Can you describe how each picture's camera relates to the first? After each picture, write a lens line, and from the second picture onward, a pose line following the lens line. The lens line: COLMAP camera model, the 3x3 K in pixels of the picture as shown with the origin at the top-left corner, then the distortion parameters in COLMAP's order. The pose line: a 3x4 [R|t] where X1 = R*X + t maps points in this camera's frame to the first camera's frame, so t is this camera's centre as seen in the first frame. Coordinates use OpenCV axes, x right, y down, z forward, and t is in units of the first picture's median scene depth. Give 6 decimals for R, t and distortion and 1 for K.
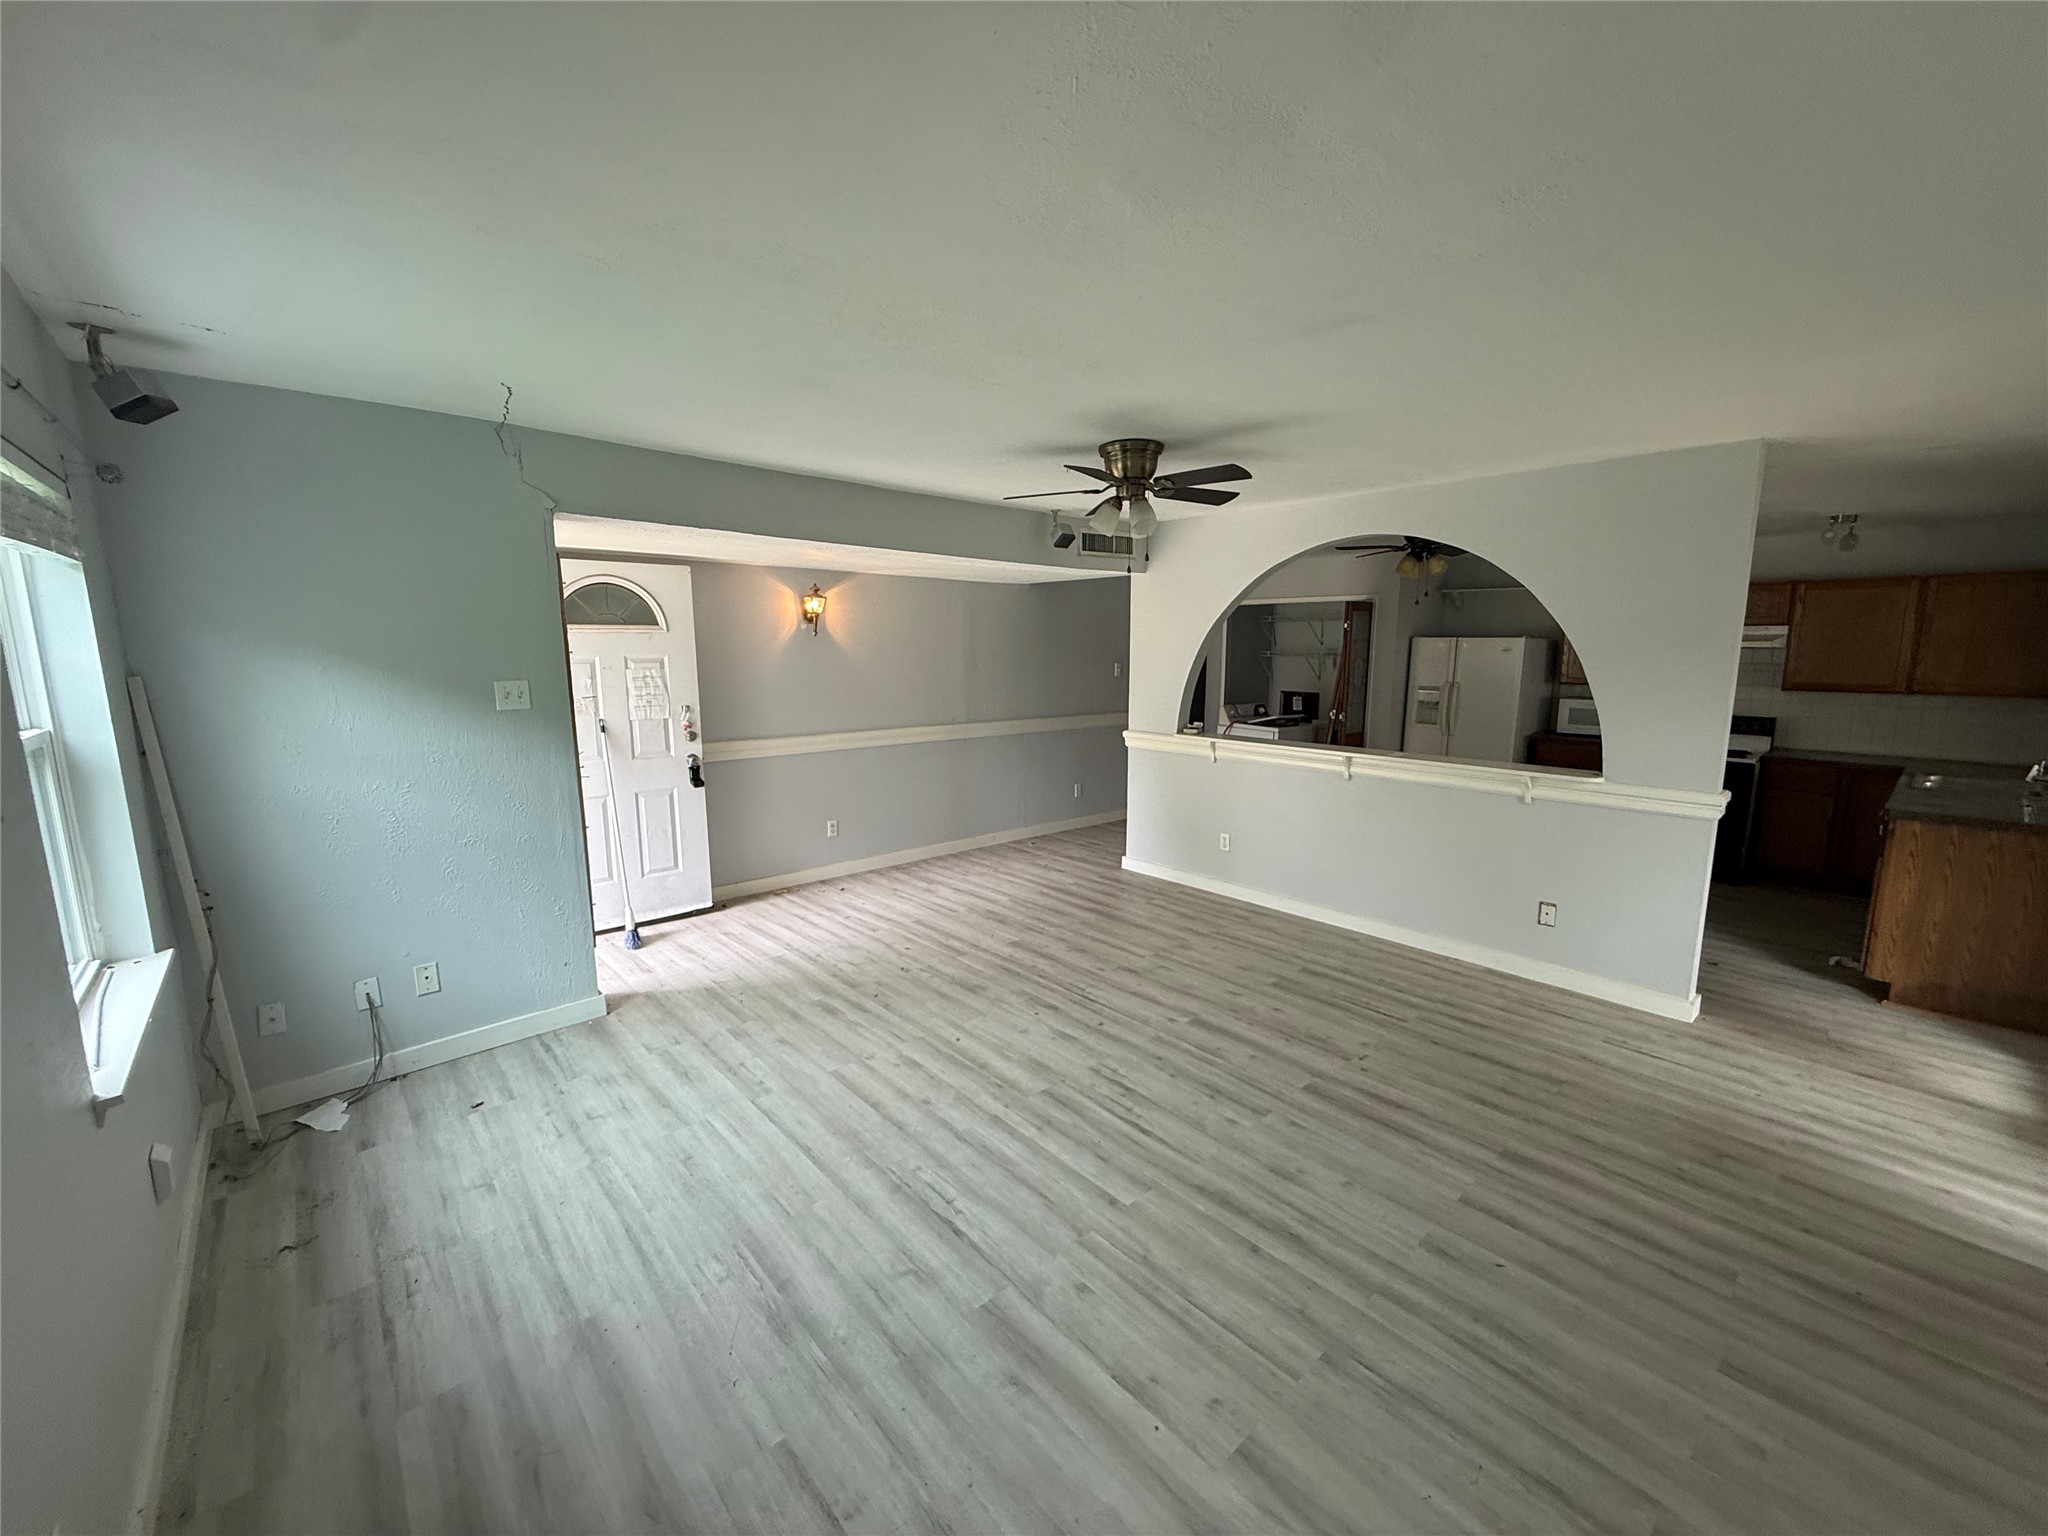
lens RADIAL K [[818.2, 0, 1019.9], [0, 818.2, 768.8], [0, 0, 1]] dist [-0.000342, 0.000632]
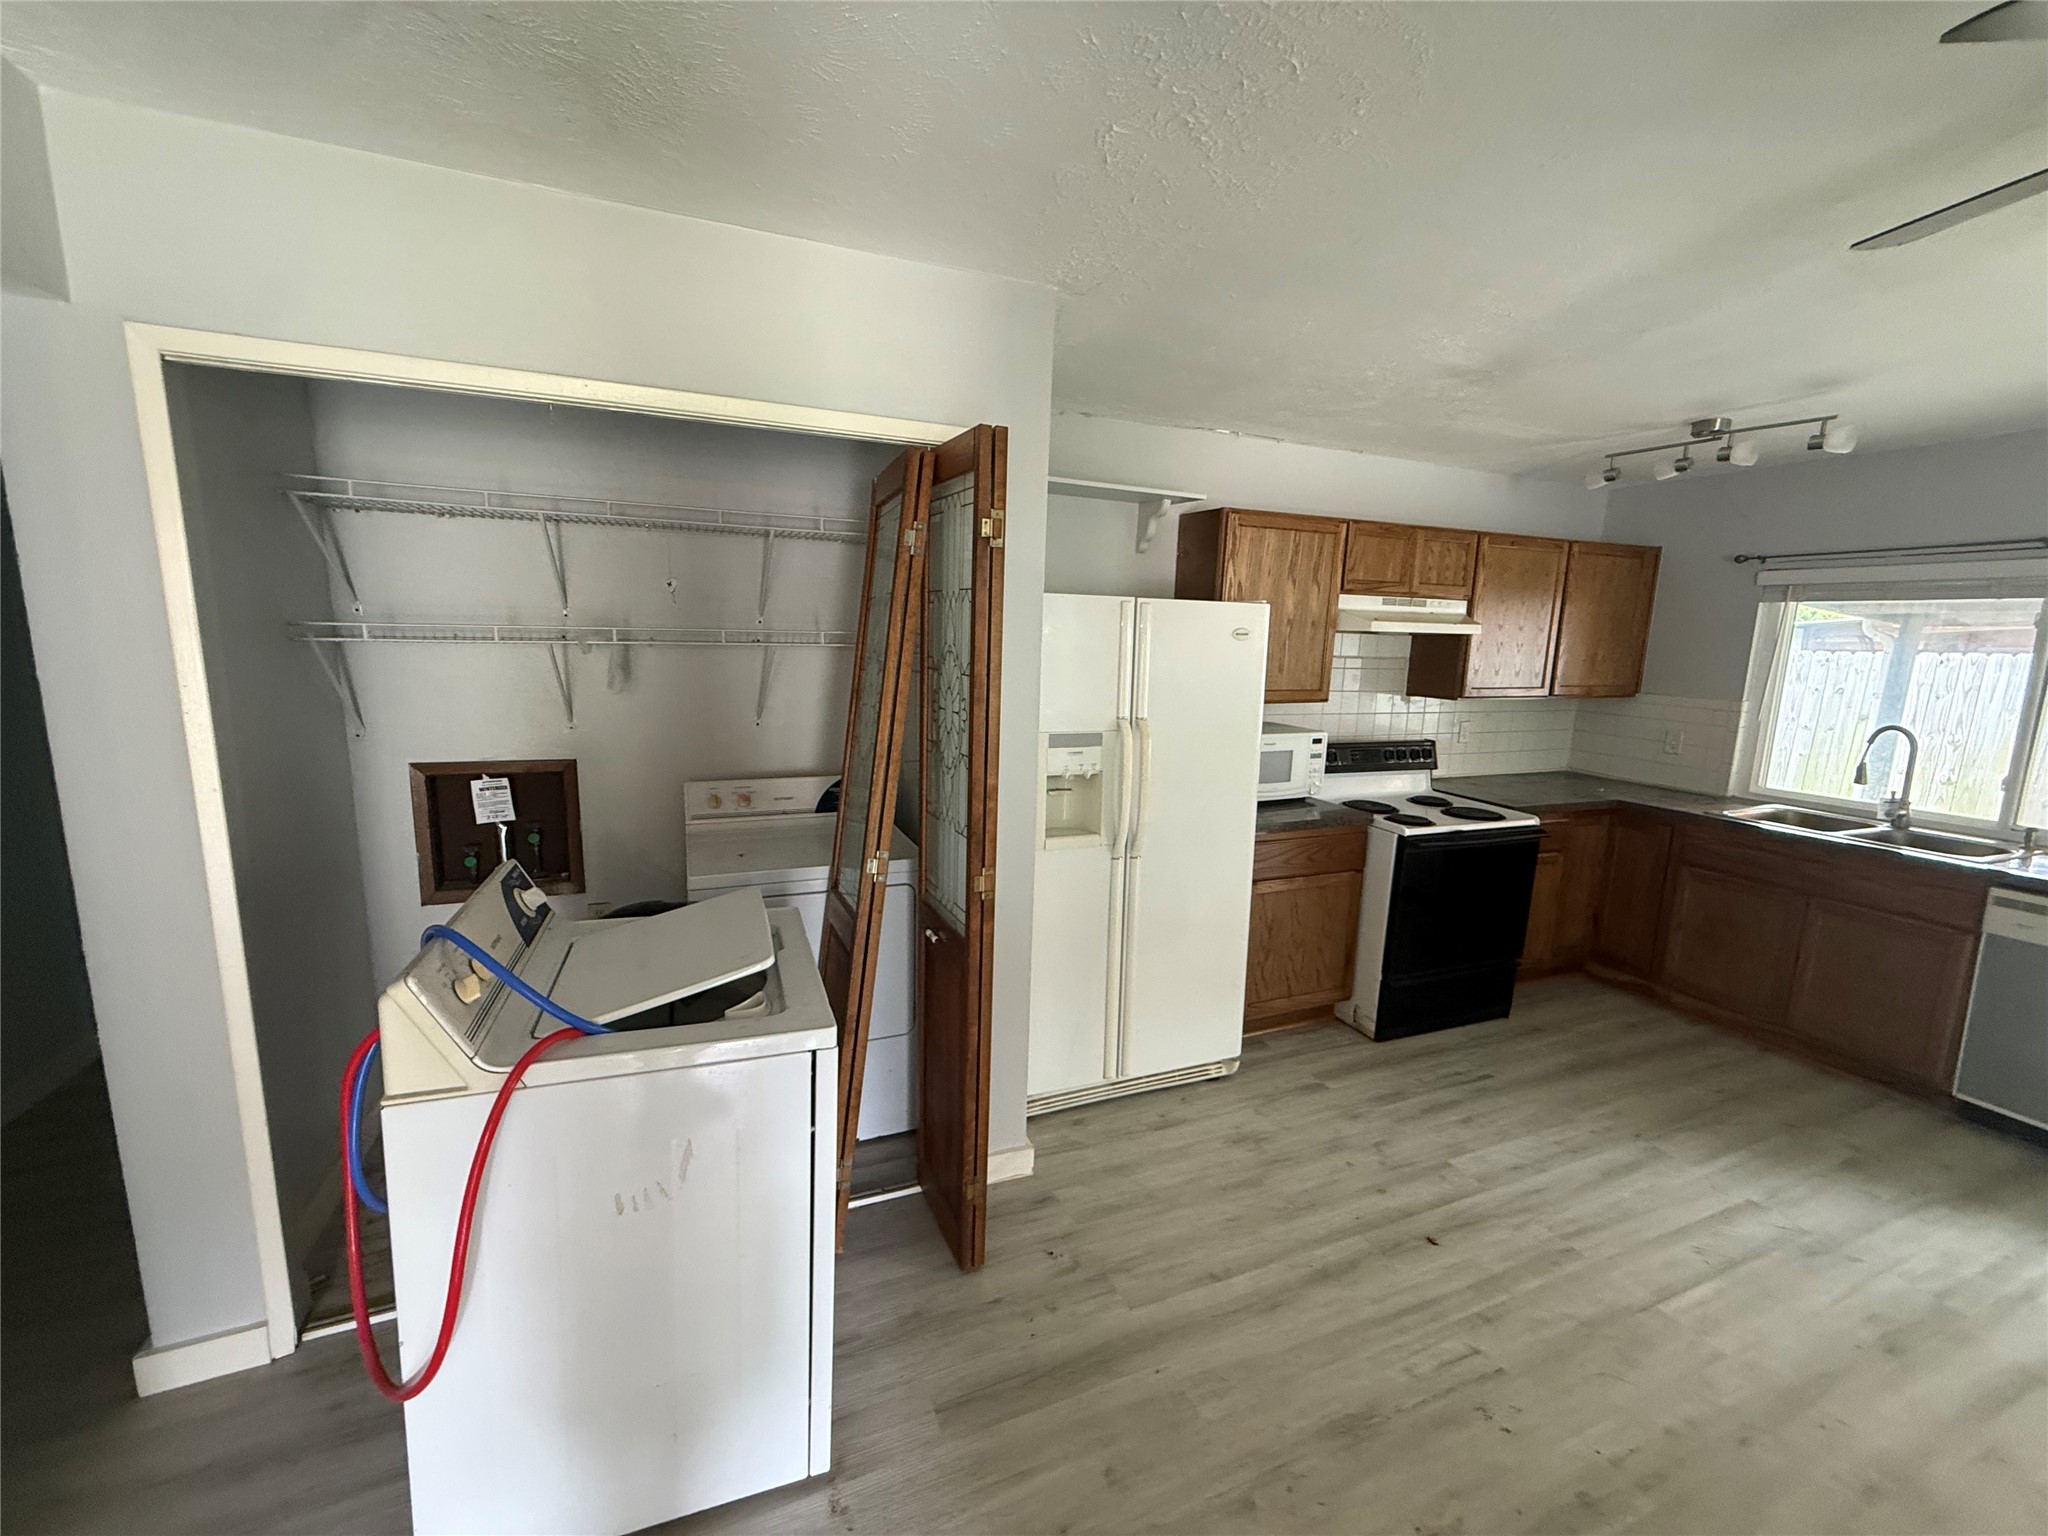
lens RADIAL K [[818.2, 0, 1019.9], [0, 818.2, 768.8], [0, 0, 1]] dist [-0.000342, 0.000632]
pose [[0.327372, -0.149404, 0.933009, 0.252902], [0.117498, 0.986193, 0.116693, -0.206053], [-0.937562, 0.071425, 0.340406, 1.435011]]
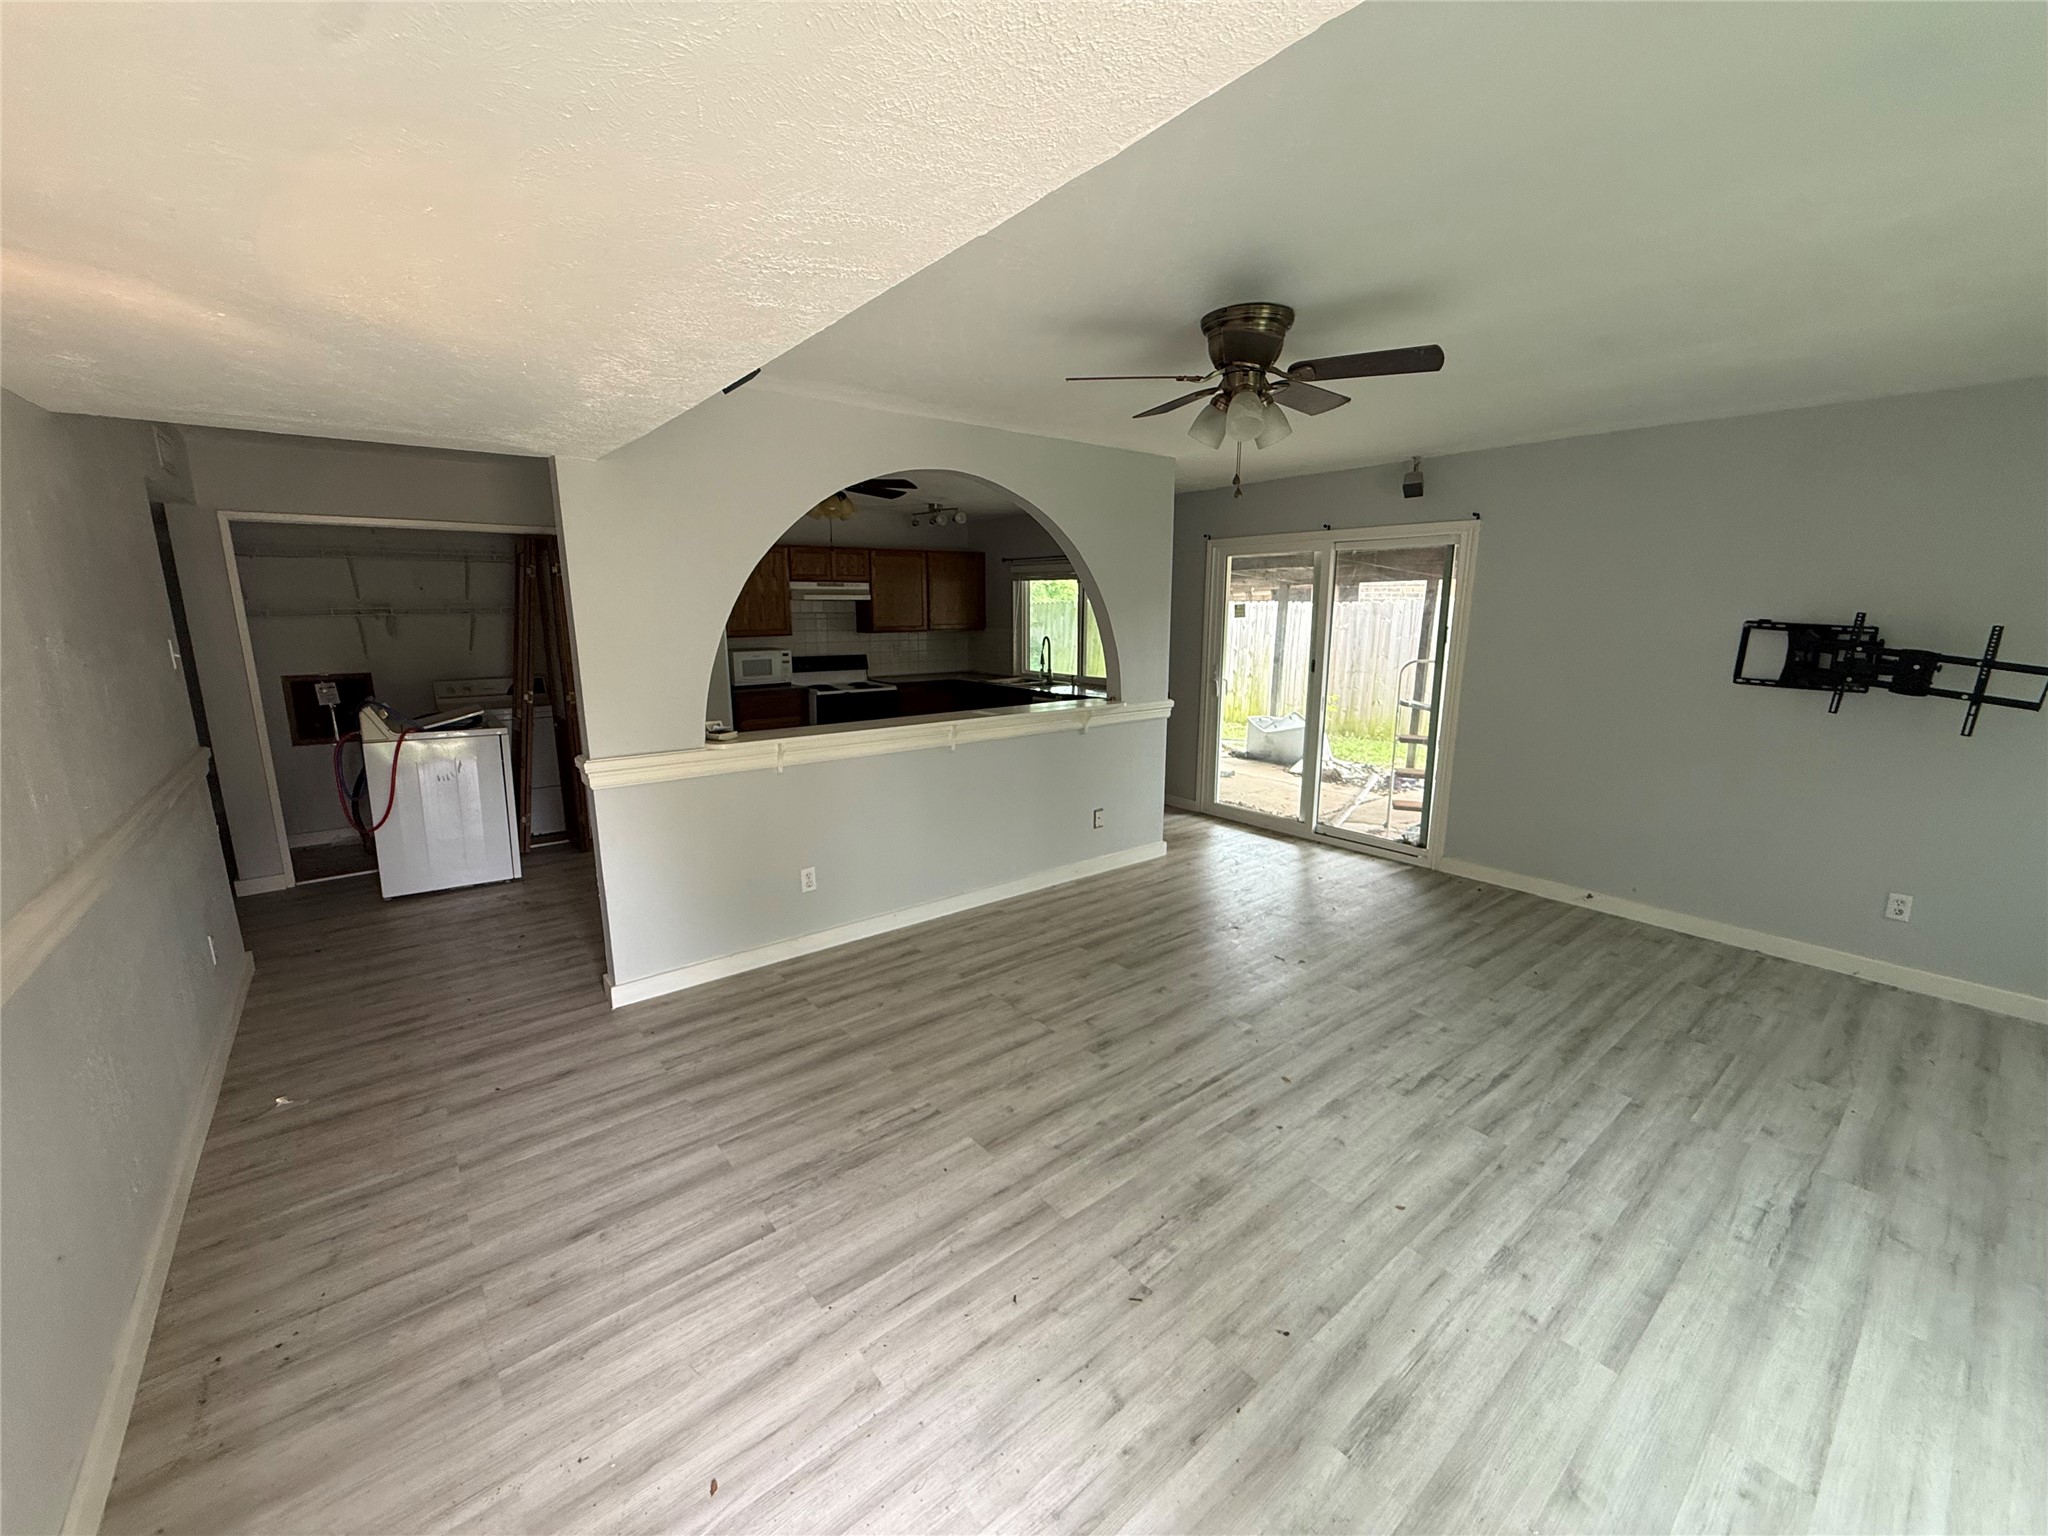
lens RADIAL K [[818.2, 0, 1024.0], [0, 818.2, 768.0], [0, 0, 1]] dist [0.000209, 0.000217]
pose [[0.045957, -0.202282, 0.978248, -0.490344], [0.147494, 0.969924, 0.193631, -0.134605], [-0.987995, 0.135387, 0.074410, 0.895512]]
